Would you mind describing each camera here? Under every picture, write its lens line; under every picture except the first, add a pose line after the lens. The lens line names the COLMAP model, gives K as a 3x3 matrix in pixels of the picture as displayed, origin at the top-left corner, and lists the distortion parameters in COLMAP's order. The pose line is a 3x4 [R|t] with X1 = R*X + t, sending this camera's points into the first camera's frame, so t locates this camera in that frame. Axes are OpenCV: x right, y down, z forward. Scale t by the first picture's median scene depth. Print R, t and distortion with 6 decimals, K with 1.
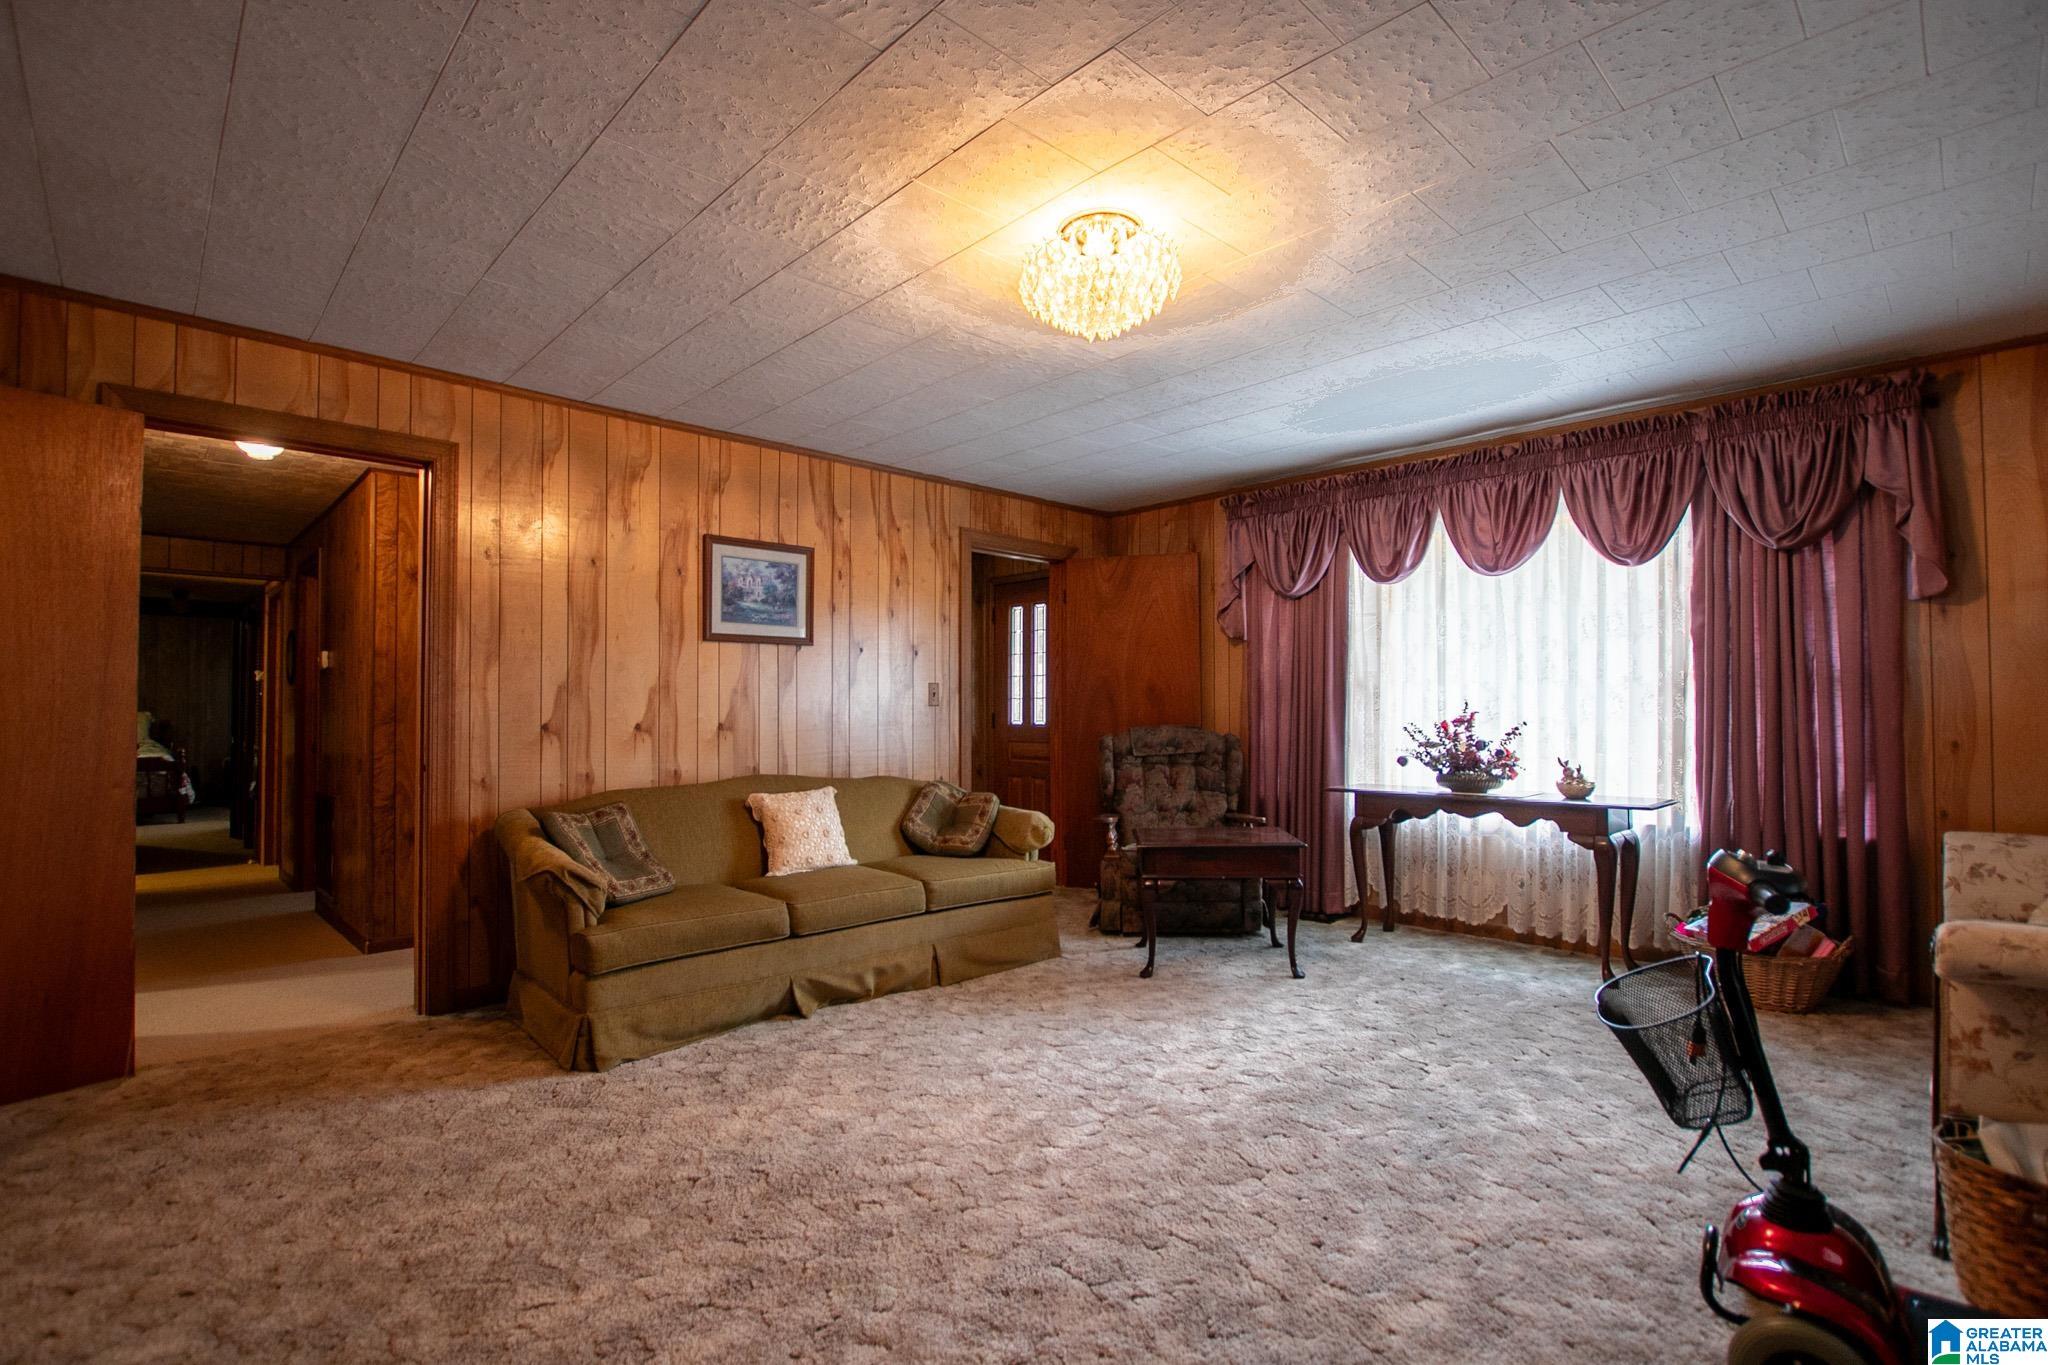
lens RADIAL K [[956.3, 0, 1014.9], [0, 956.3, 690.1], [0, 0, 1]] dist [-0.033179, 0.006485]
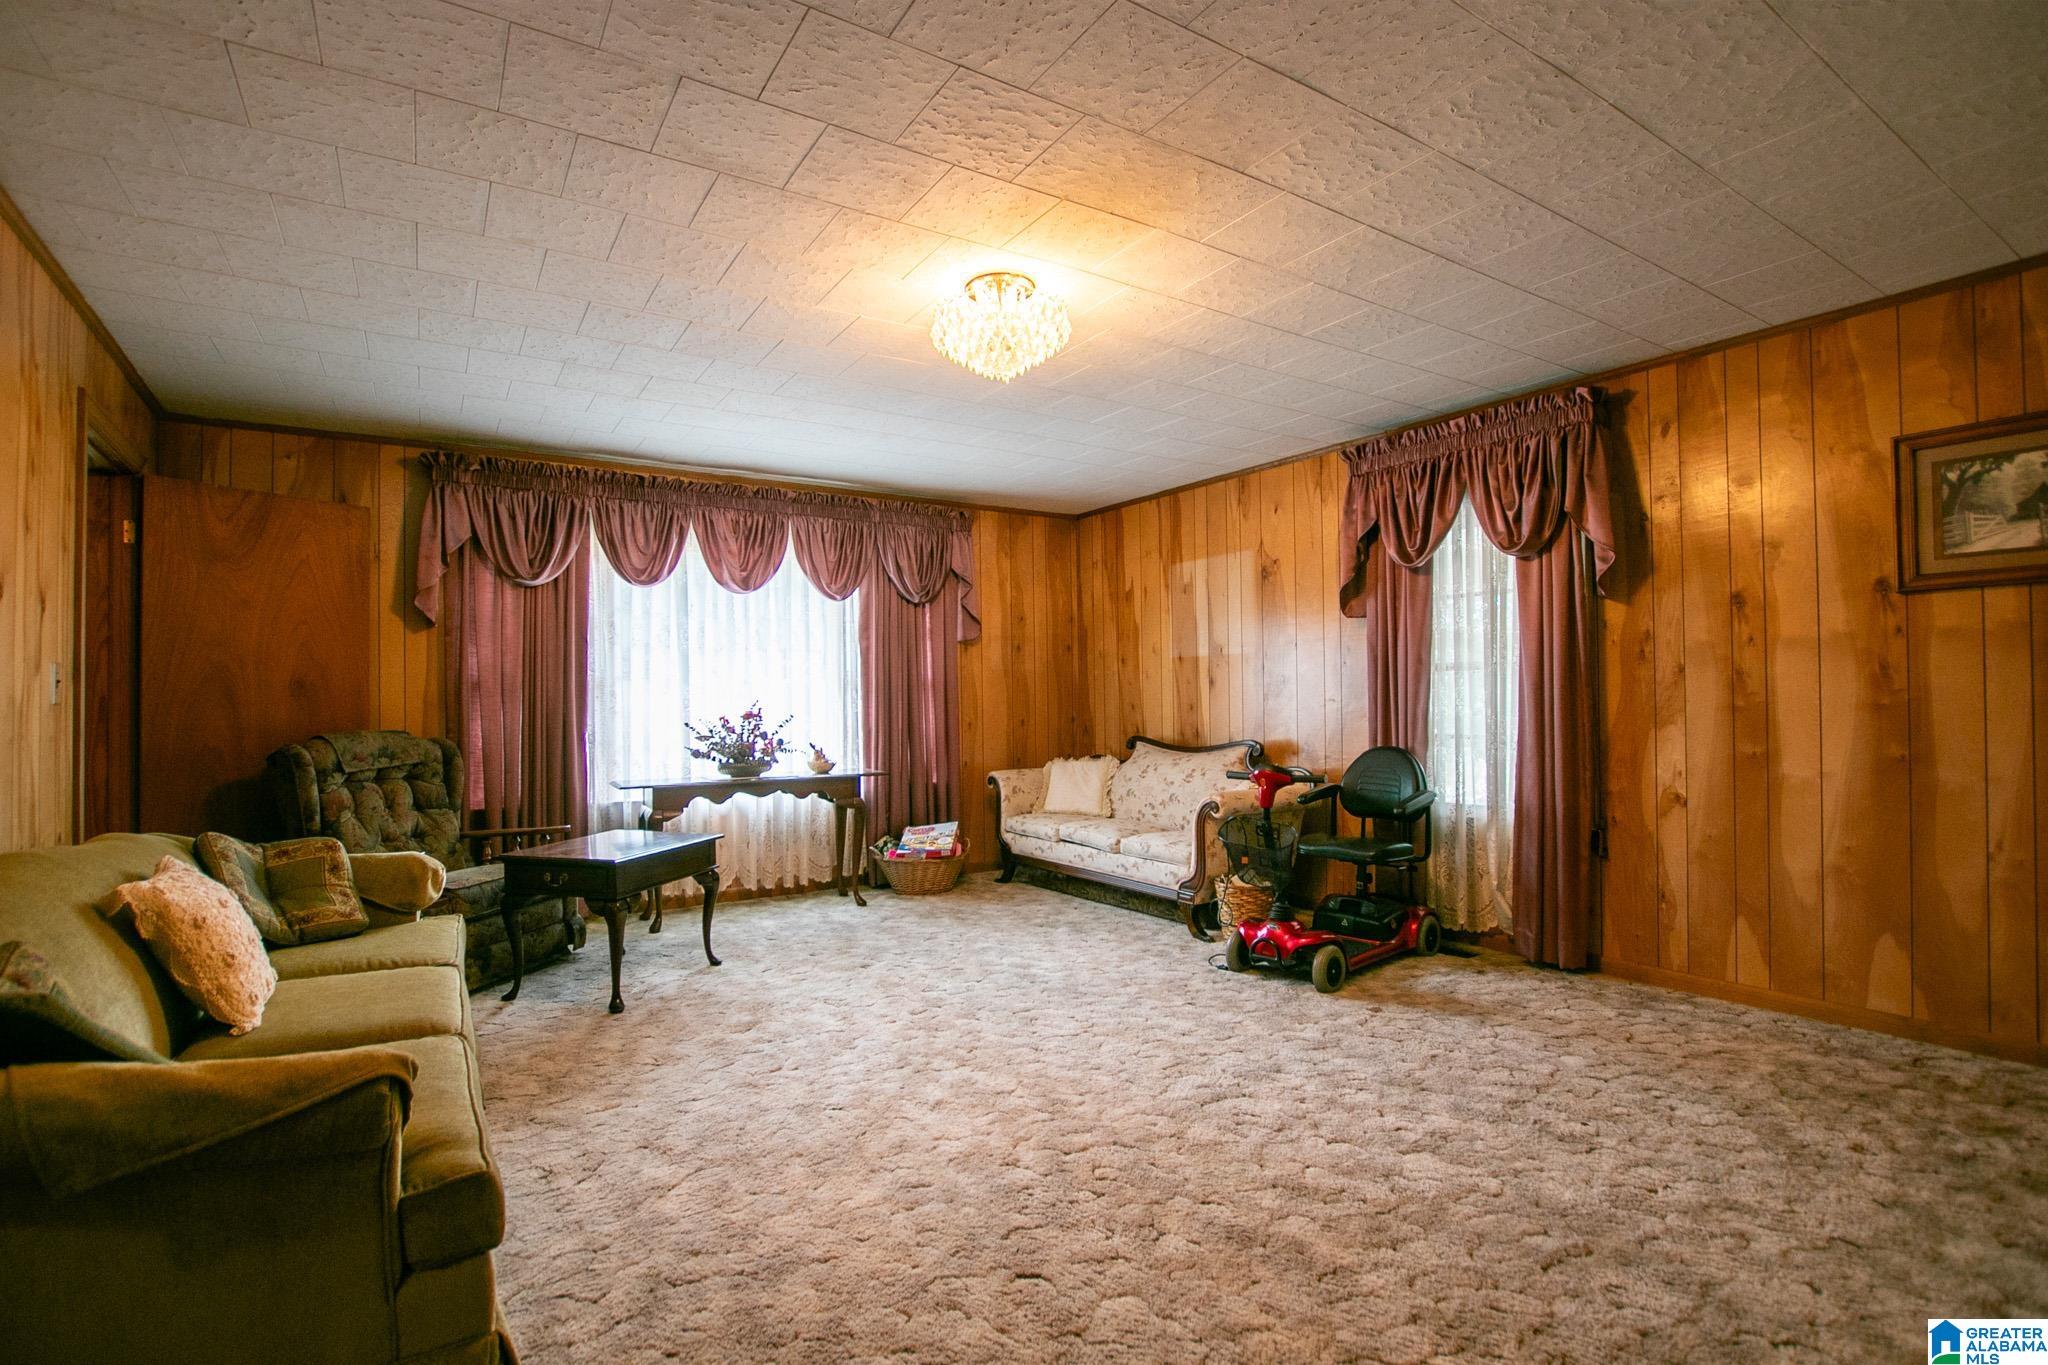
lens RADIAL K [[949.0, 0, 1010.2], [0, 949.0, 690.7], [0, 0, 1]] dist [-0.029679, 0.001300]
pose [[0.203038, 0.013276, 0.979081, -0.708817], [-0.008156, 0.999896, -0.011867, 0.014999], [-0.979137, -0.005576, 0.203125, 0.523533]]
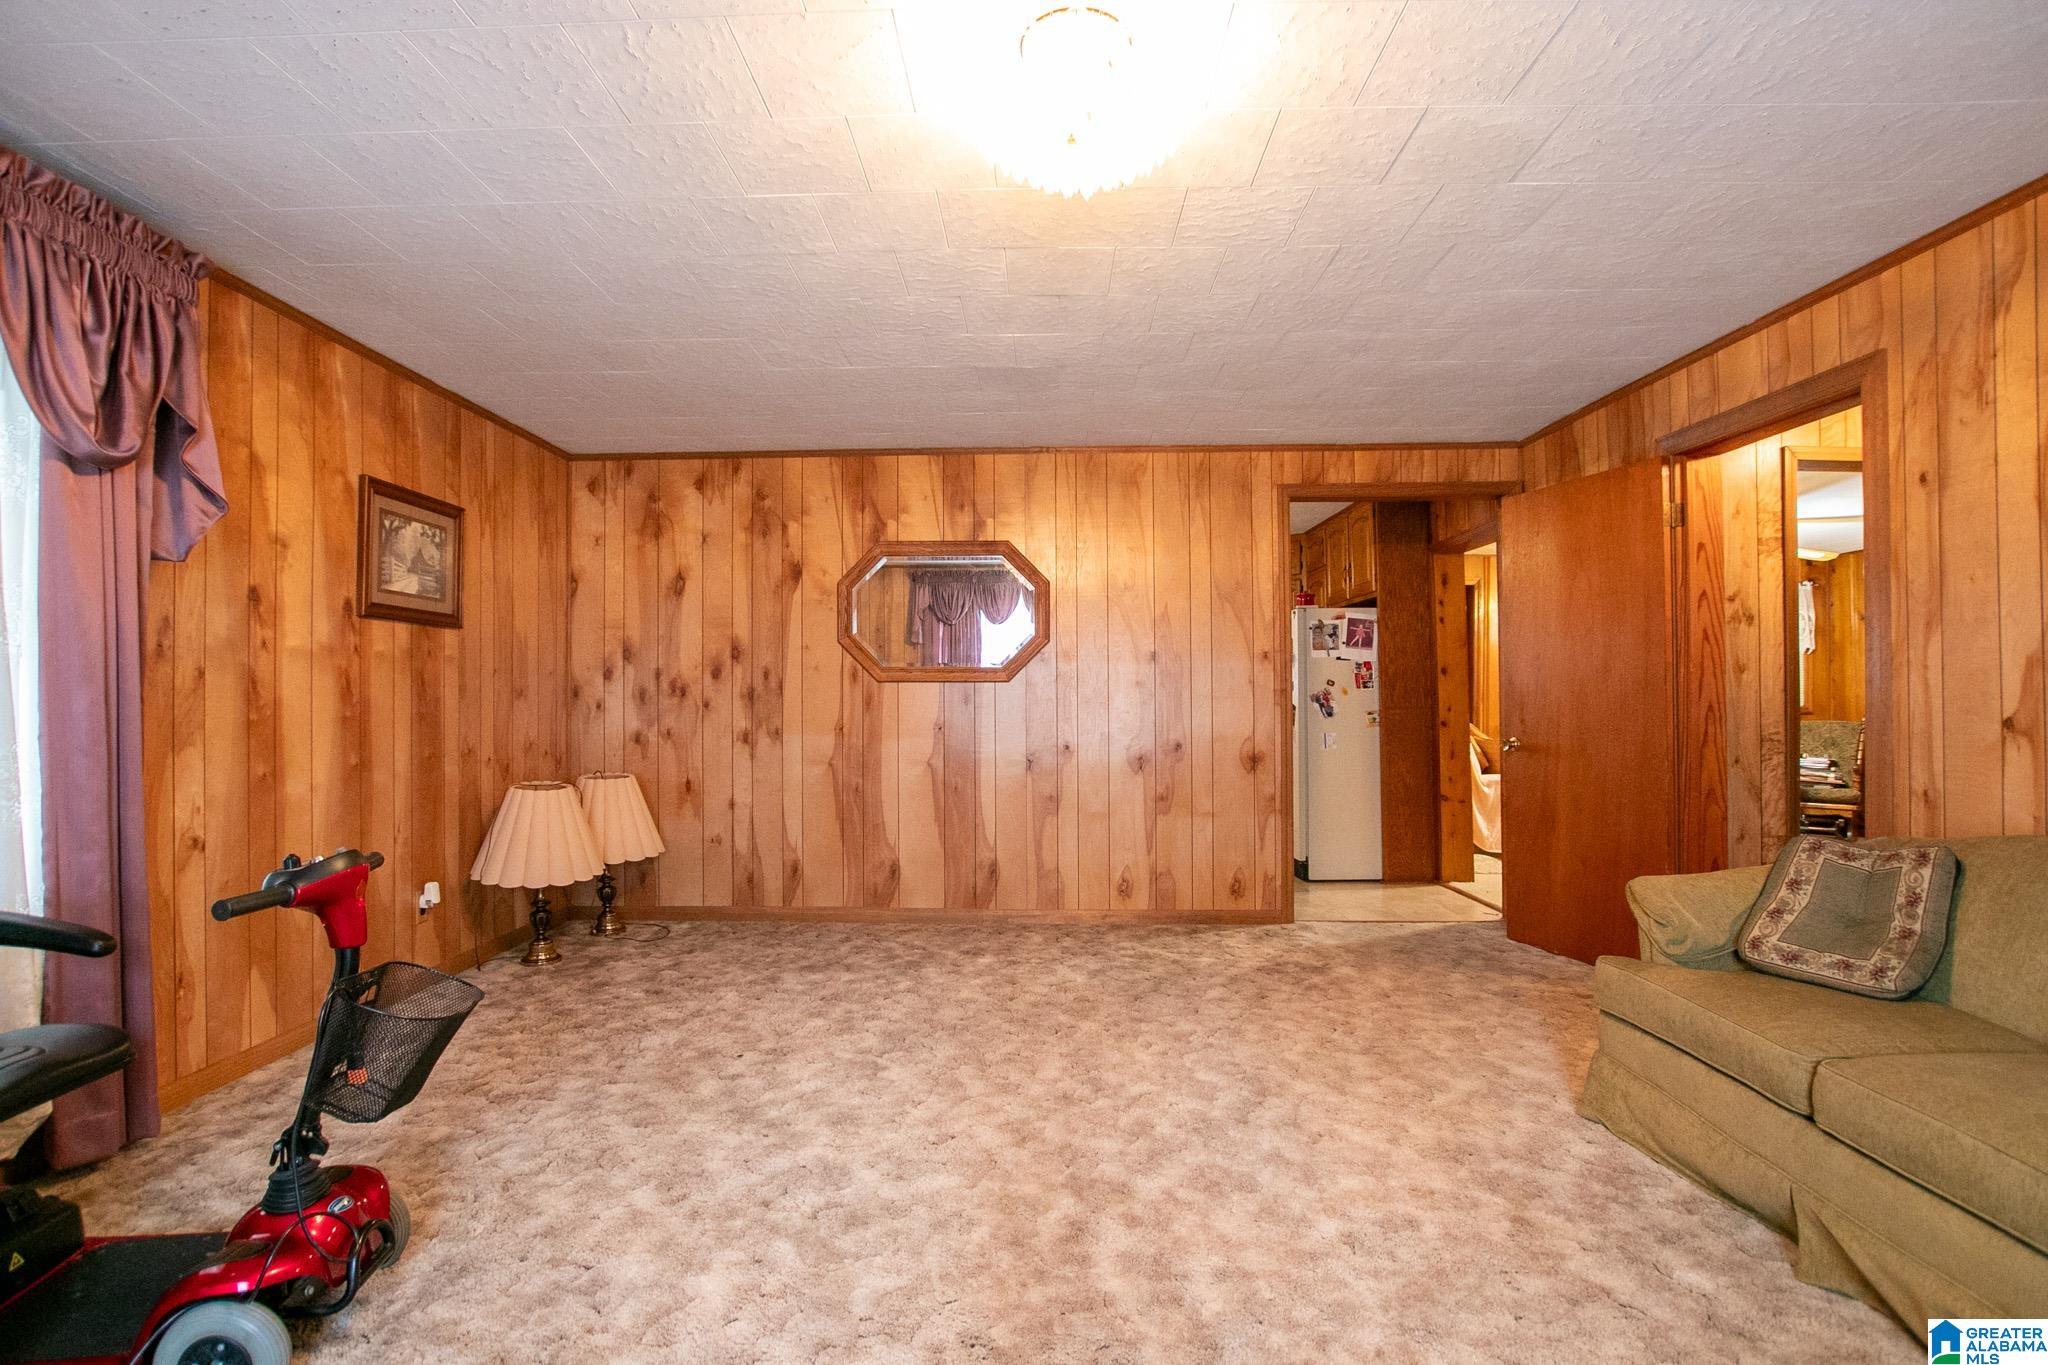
lens RADIAL K [[949.0, 0, 1010.2], [0, 949.0, 690.7], [0, 0, 1]] dist [-0.029679, 0.001300]
pose [[-0.714801, 0.000082, -0.699328, 0.432790], [0.019893, 0.999598, -0.020216, 0.017078], [0.699045, -0.028362, -0.714515, 1.013031]]
